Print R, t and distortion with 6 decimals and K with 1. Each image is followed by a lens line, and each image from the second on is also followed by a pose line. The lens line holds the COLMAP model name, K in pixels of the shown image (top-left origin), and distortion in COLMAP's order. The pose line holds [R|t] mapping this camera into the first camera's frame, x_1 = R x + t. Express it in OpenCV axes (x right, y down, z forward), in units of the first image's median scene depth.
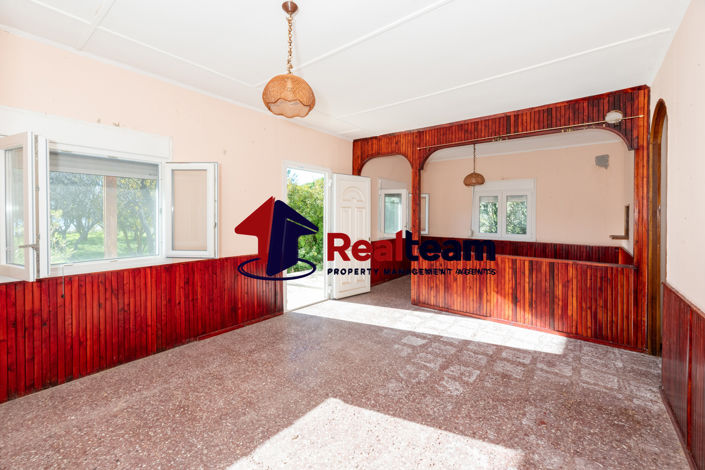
lens RADIAL K [[299.9, 0, 349.8], [0, 299.9, 231.7], [0, 0, 1]] dist [0.001648, 0.000647]
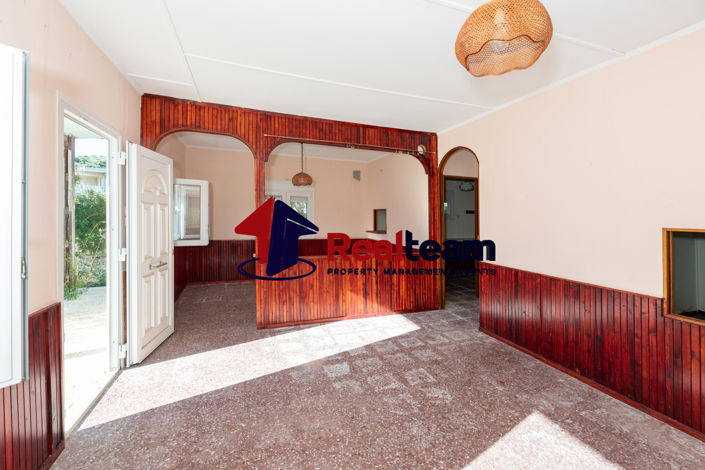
lens RADIAL K [[299.9, 0, 357.0], [0, 299.9, 218.8], [0, 0, 1]] dist [0.001648, 0.000647]
pose [[0.512767, -0.008920, 0.858481, -0.503209], [0.030708, 0.999497, -0.007956, -0.051410], [-0.857978, 0.030442, 0.512783, 0.544627]]
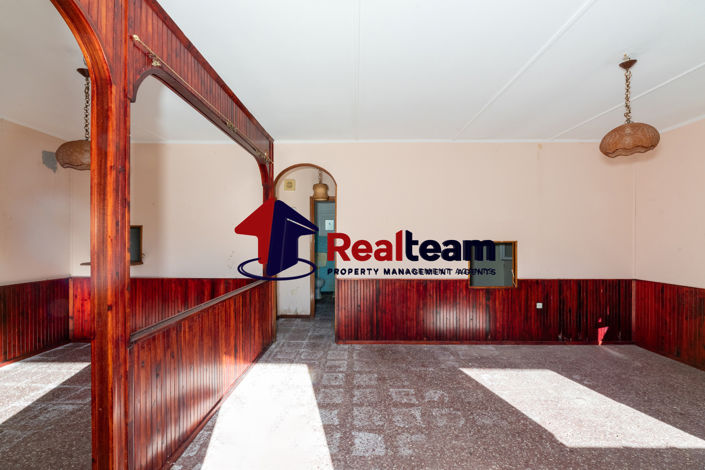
lens RADIAL K [[299.9, 0, 352.2], [0, 299.9, 235.9], [0, 0, 1]] dist [0.001648, 0.000647]
pose [[-0.621582, 0.004198, 0.783338, -0.267487], [0.028214, 0.999457, 0.017032, -0.080065], [-0.782841, 0.032688, -0.621363, 1.485192]]
